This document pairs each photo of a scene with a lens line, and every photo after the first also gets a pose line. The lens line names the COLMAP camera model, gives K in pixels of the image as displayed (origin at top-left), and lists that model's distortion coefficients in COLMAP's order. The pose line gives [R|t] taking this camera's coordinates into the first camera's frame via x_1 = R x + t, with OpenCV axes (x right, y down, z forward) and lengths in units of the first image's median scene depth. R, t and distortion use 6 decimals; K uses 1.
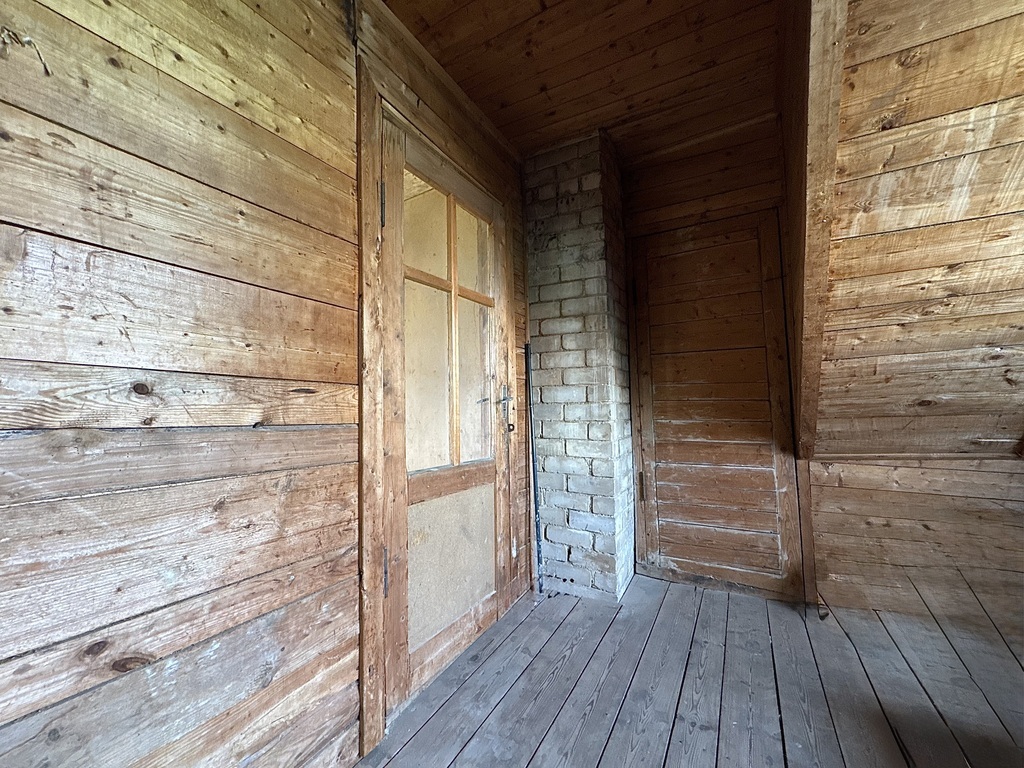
lens RADIAL K [[410.9, 0, 512.0], [0, 410.9, 384.0], [0, 0, 1]] dist [-0.000457, -0.000342]
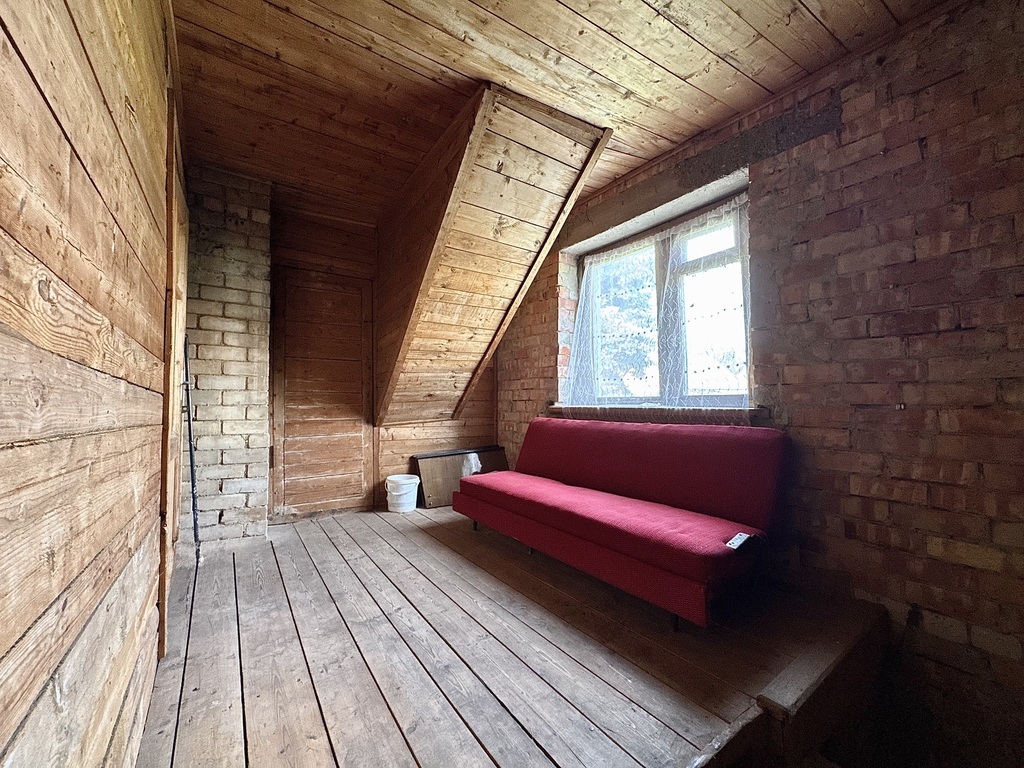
lens RADIAL K [[410.9, 0, 512.0], [0, 410.9, 384.0], [0, 0, 1]] dist [-0.000457, -0.000342]
pose [[0.437044, 0.054902, 0.897763, -0.586855], [-0.045780, 0.998199, -0.038758, 0.038208], [-0.898274, -0.024160, 0.438770, -0.271653]]
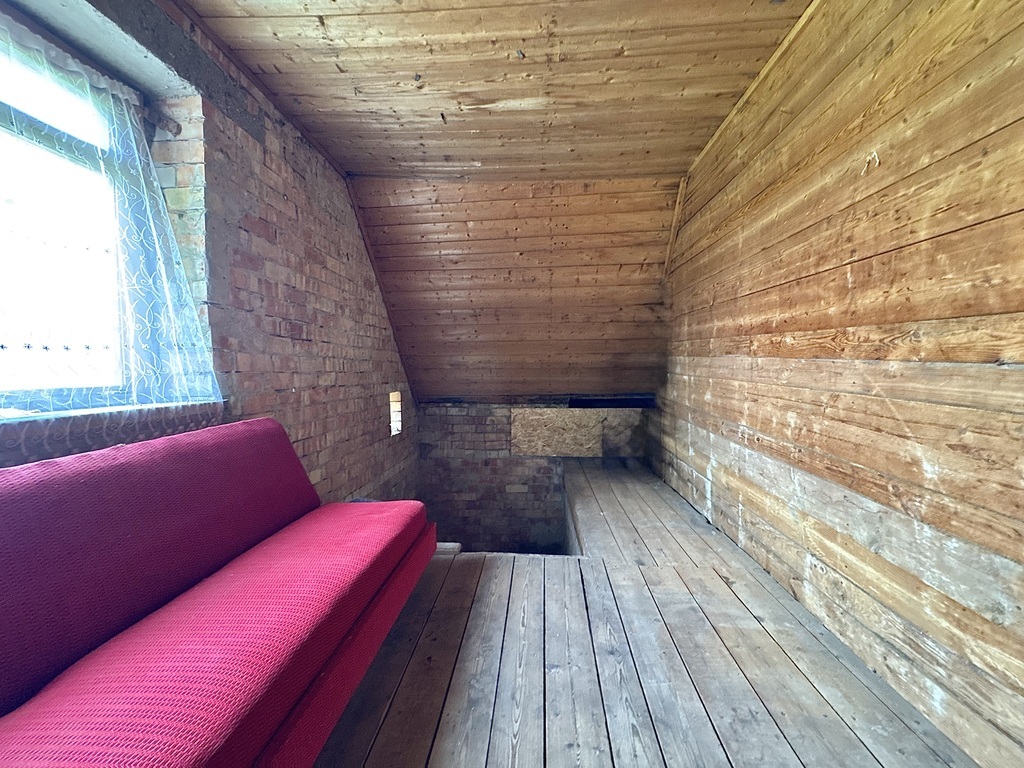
lens RADIAL K [[410.9, 0, 512.0], [0, 410.9, 384.0], [0, 0, 1]] dist [-0.000457, -0.000342]
pose [[-0.906213, 0.057785, -0.418855, 0.383367], [0.062749, 0.998028, 0.001929, 0.035007], [0.418140, -0.024535, -0.908051, 0.641312]]
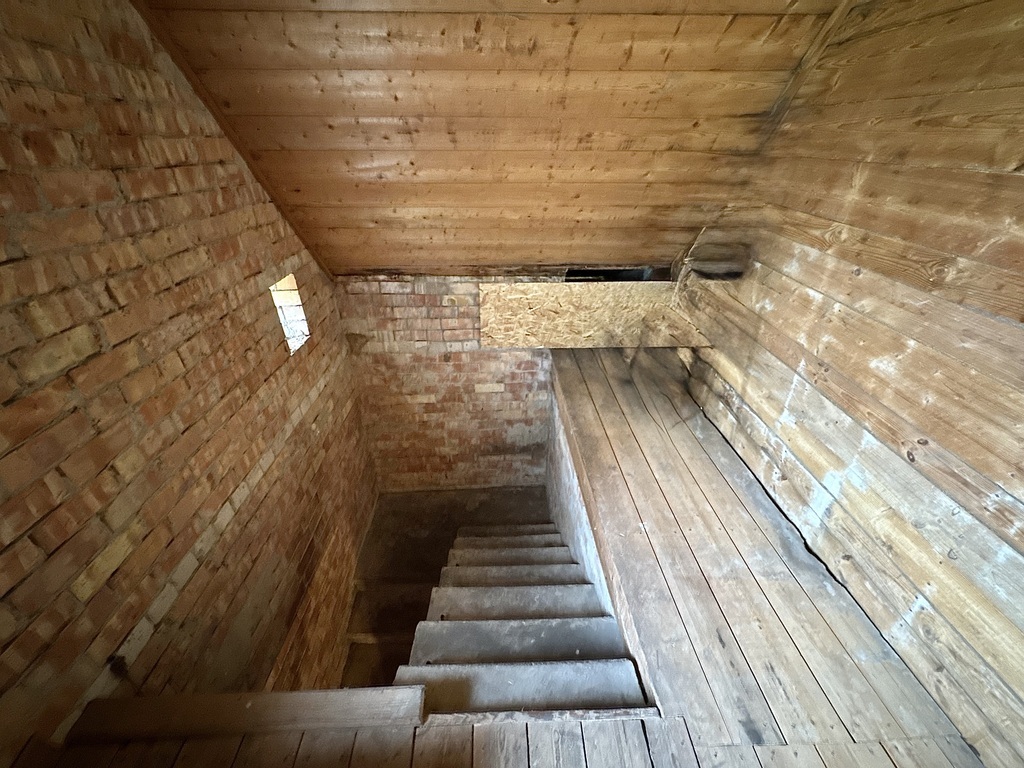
lens RADIAL K [[410.9, 0, 512.0], [0, 410.9, 384.0], [0, 0, 1]] dist [-0.000457, -0.000342]
pose [[-0.856275, 0.285895, -0.430182, 0.107930], [0.054446, 0.878166, 0.475247, -0.197824], [0.513642, 0.383521, -0.767518, -0.033665]]
